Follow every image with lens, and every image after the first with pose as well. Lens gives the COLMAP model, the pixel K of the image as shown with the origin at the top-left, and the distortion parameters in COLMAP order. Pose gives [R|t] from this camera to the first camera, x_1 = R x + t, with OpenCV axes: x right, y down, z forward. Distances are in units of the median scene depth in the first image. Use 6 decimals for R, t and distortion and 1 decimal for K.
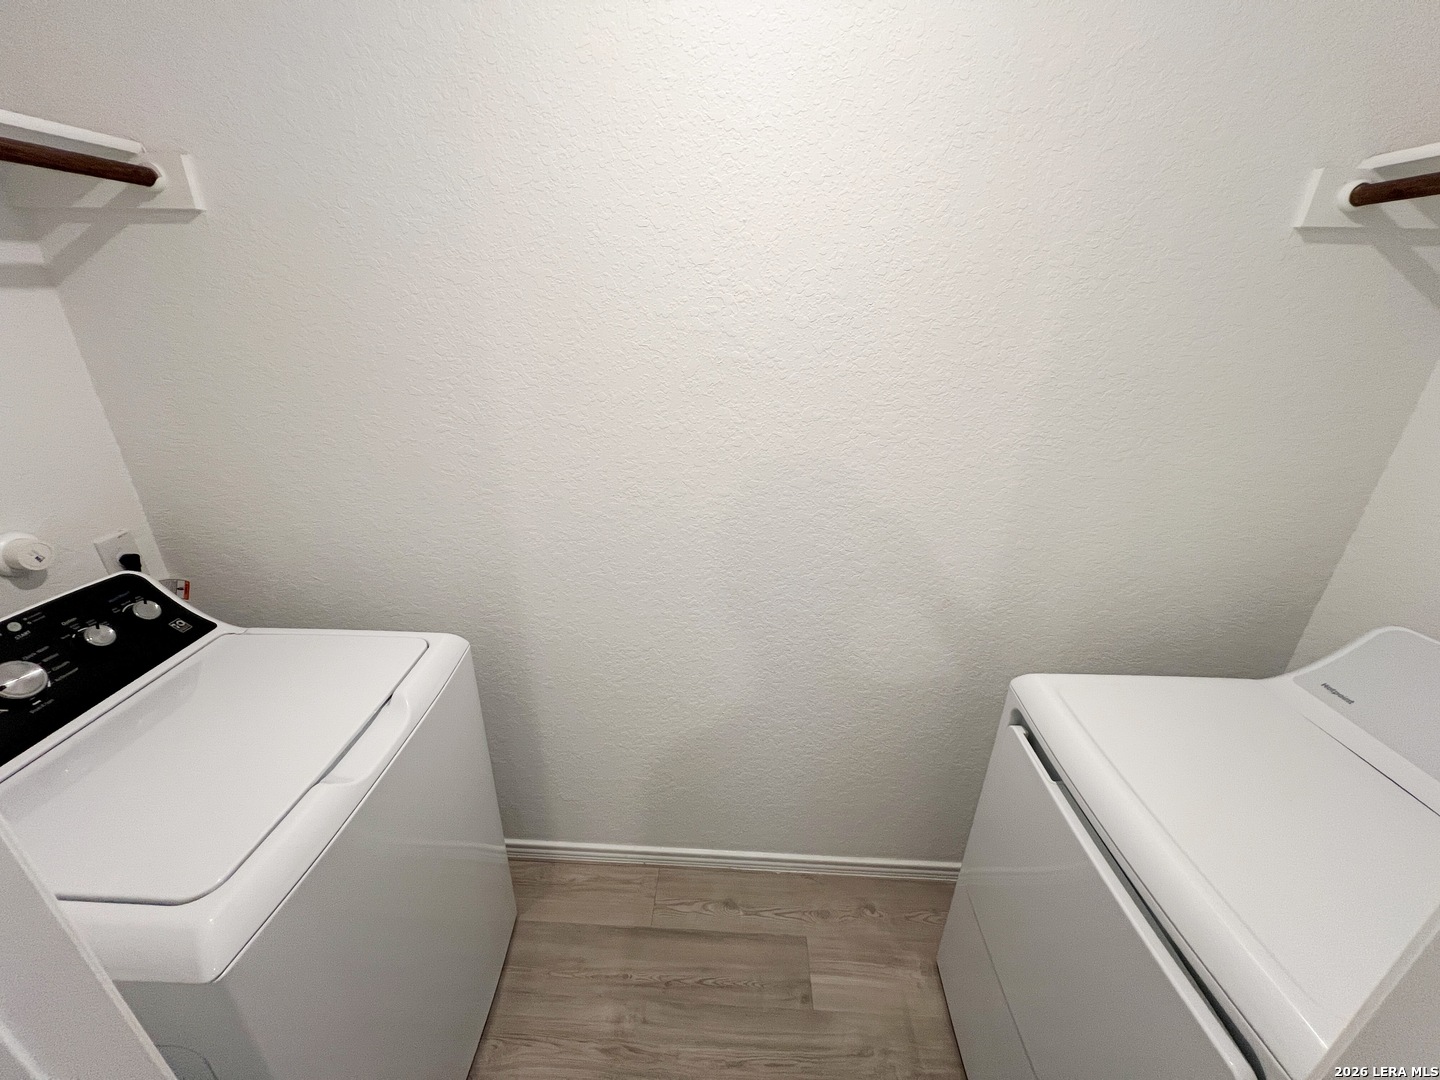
lens RADIAL K [[574.4, 0, 714.5], [0, 574.4, 544.5], [0, 0, 1]] dist [-0.001125, 0.000171]
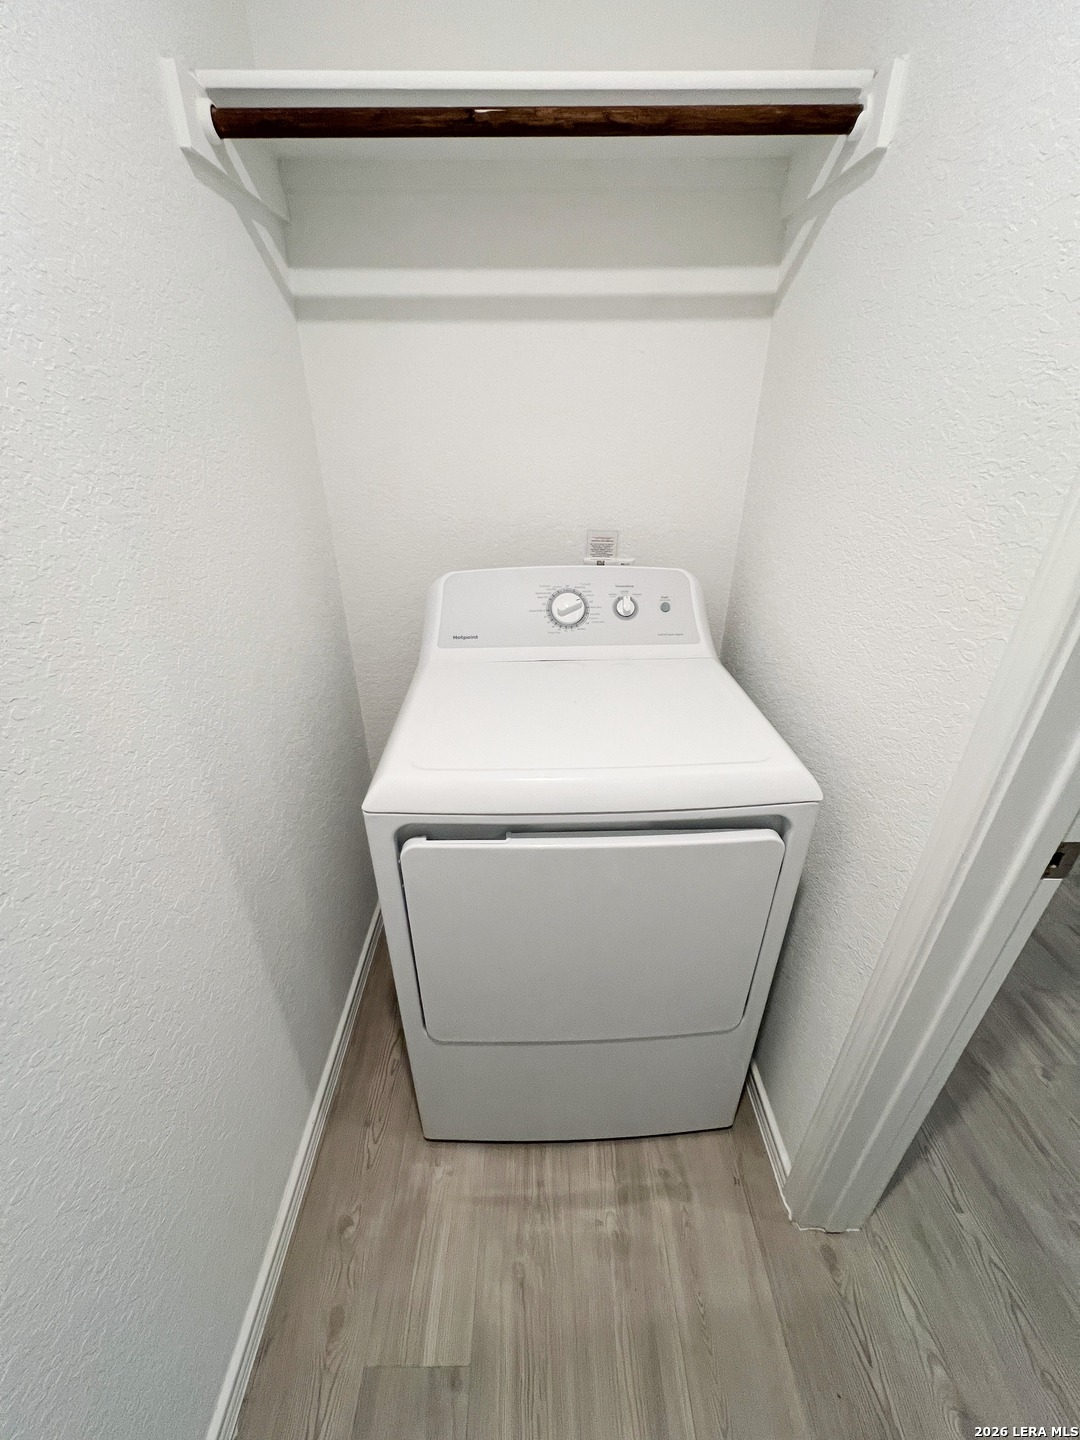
lens RADIAL K [[574.4, 0, 540.0], [0, 574.4, 718.2], [0, 0, 1]] dist [-0.001125, 0.000171]
pose [[-0.064413, -0.485821, 0.871682, -0.055831], [0.398543, 0.788287, 0.468793, -0.085249], [-0.914885, 0.377599, 0.142845, 0.556700]]
